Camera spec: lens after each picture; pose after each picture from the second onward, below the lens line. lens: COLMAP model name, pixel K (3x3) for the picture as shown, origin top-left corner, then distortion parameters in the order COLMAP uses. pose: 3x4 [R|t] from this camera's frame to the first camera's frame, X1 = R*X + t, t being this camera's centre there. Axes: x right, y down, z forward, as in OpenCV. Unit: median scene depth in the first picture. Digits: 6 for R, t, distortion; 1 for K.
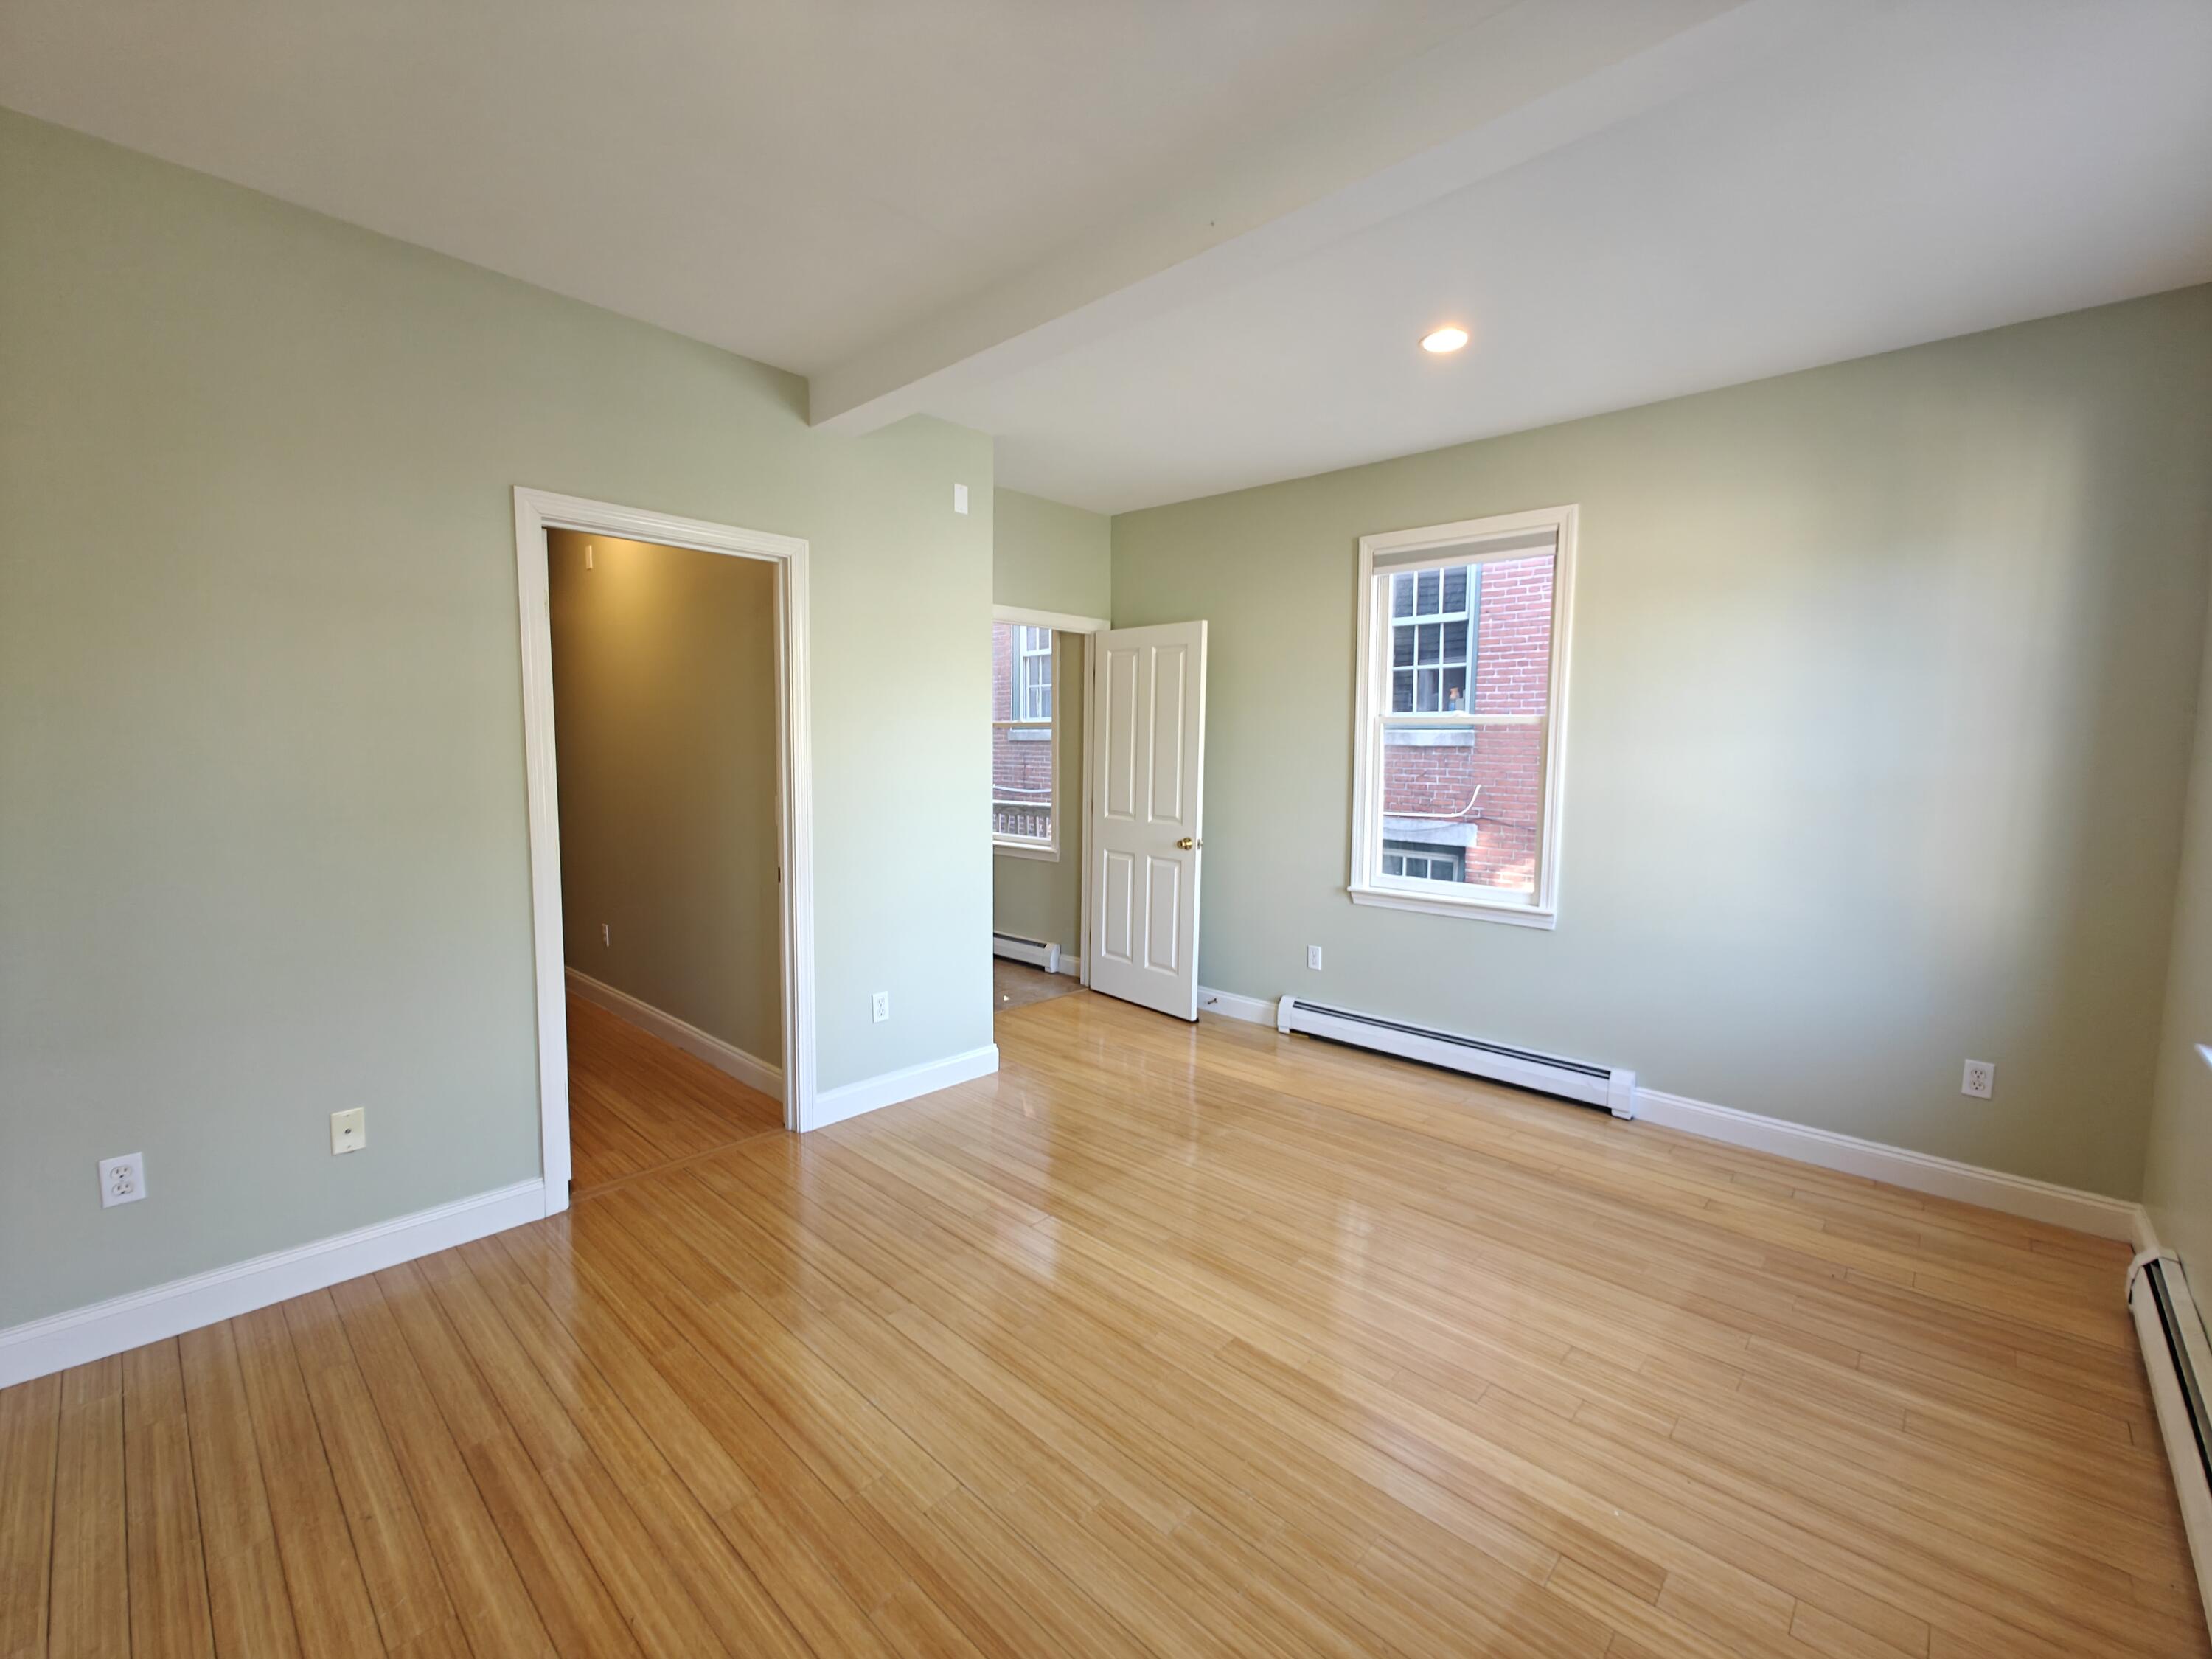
lens RADIAL K [[936.9, 0, 1106.0], [0, 936.9, 829.5], [0, 0, 1]] dist [-0.003222, 0.000054]
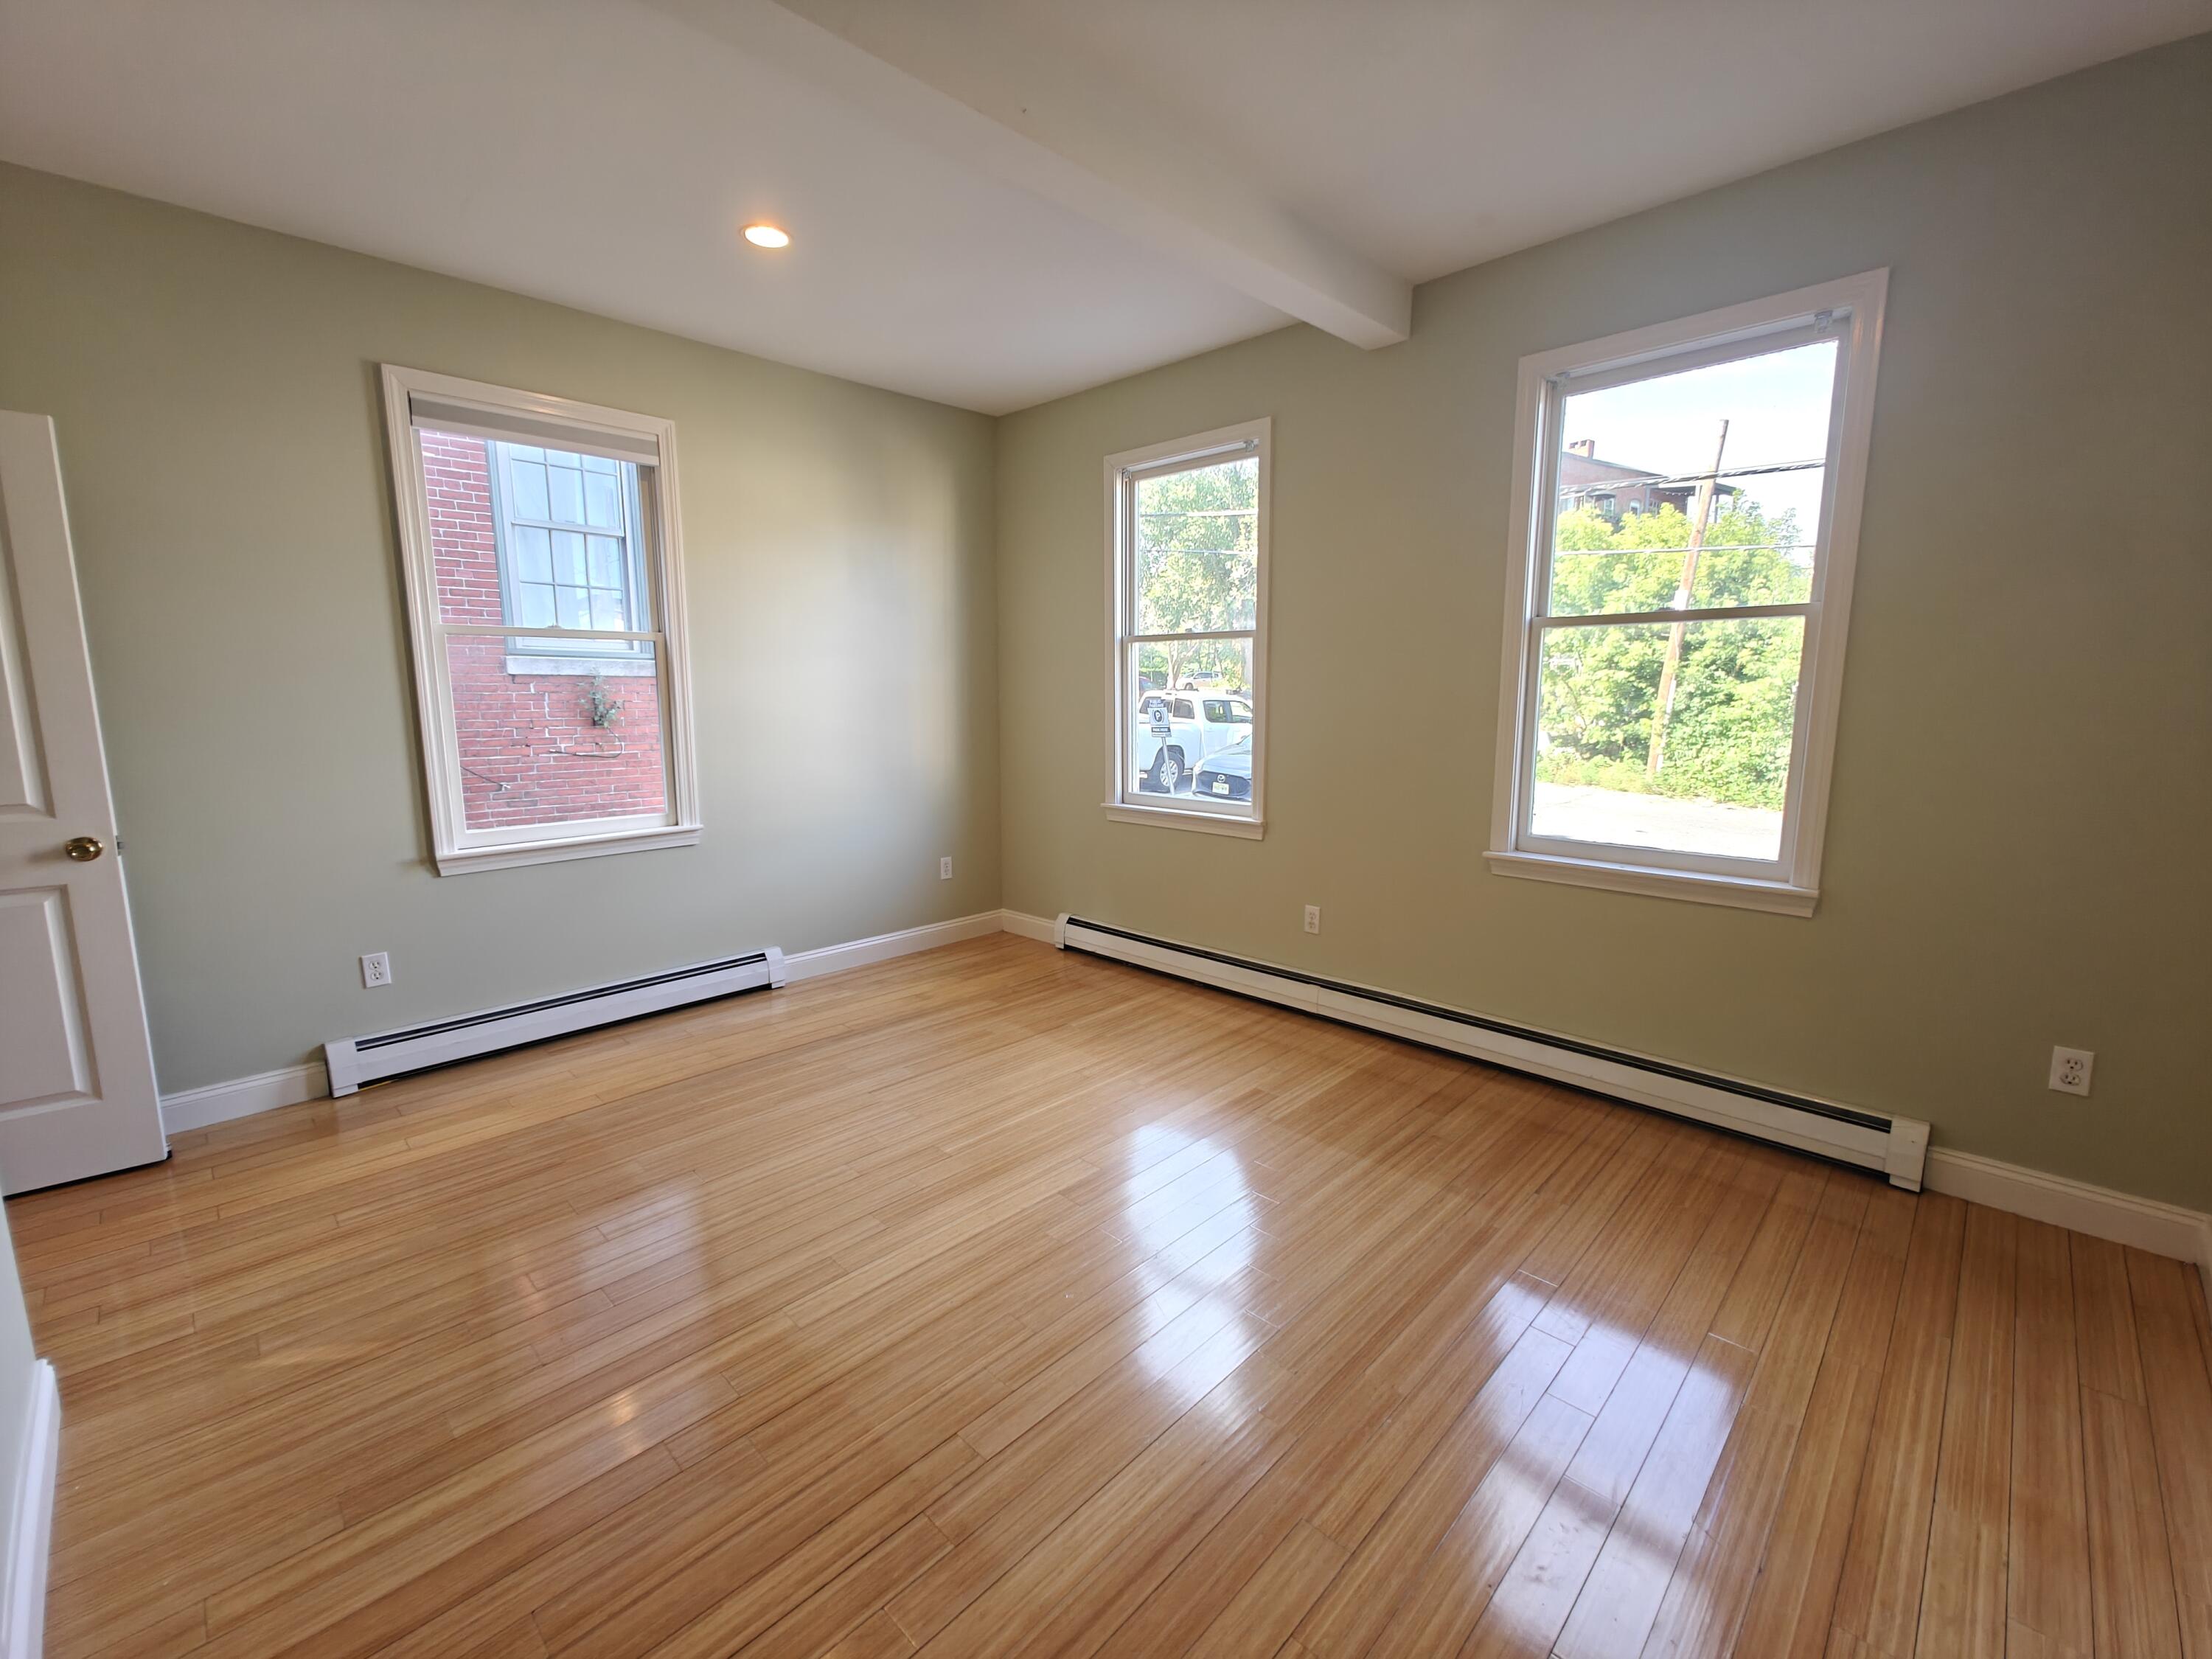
lens RADIAL K [[936.9, 0, 1106.0], [0, 936.9, 829.5], [0, 0, 1]] dist [-0.003222, 0.000054]
pose [[0.007606, -0.165481, 0.986184, -0.615924], [0.092266, 0.982121, 0.164088, -0.041260], [-0.995705, 0.089743, 0.022739, 0.608831]]
